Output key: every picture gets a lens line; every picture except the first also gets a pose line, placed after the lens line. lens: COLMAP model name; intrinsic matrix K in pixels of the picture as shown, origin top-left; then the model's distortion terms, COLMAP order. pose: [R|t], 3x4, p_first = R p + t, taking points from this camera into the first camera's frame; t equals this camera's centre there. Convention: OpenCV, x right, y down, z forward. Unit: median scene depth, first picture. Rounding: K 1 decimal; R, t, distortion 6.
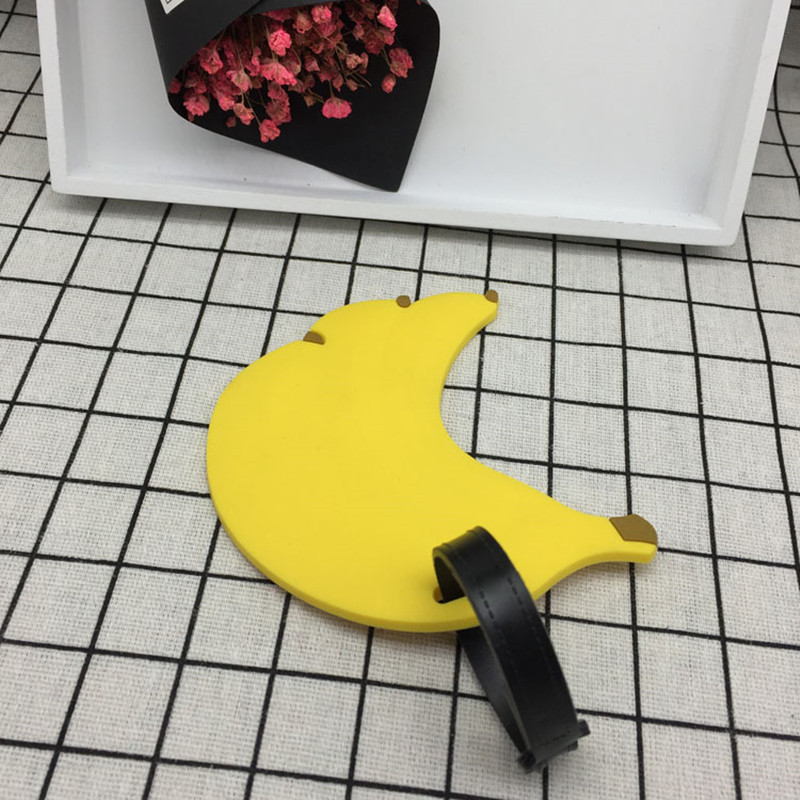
lens RADIAL K [[970.8, 0, 399.8], [0, 970.8, 408.2], [0, 0, 1]] dist [0.017955, 0.000000]
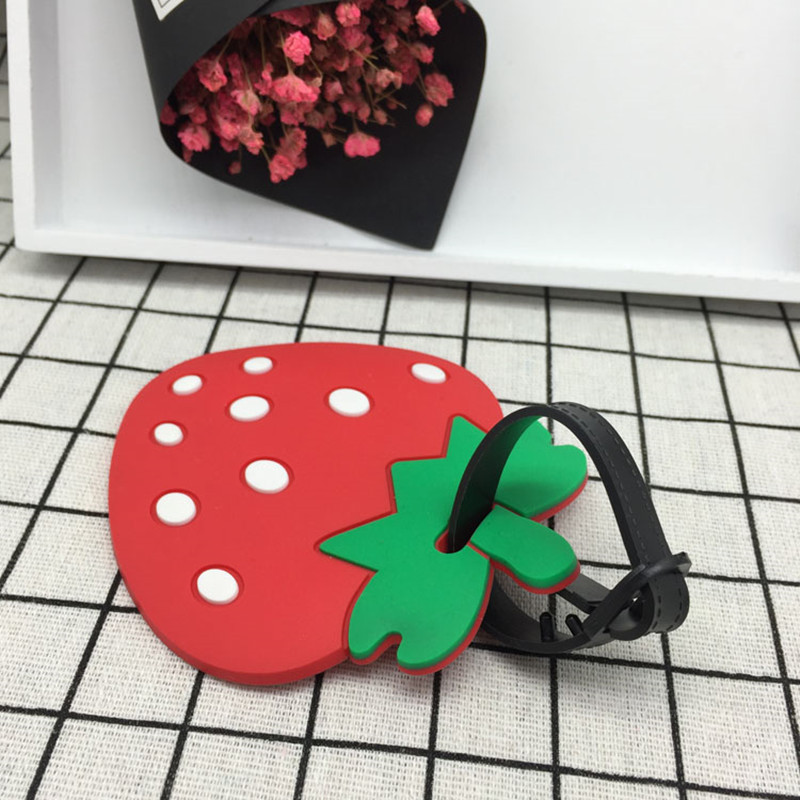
lens RADIAL K [[970.8, 0, 397.5], [0, 970.8, 390.7], [0, 0, 1]] dist [0.017955, 0.000000]
pose [[0.999938, -0.010831, 0.002607, -0.044487], [0.011127, 0.982326, -0.186848, 0.061751], [-0.000537, 0.186865, 0.982385, 0.252174]]
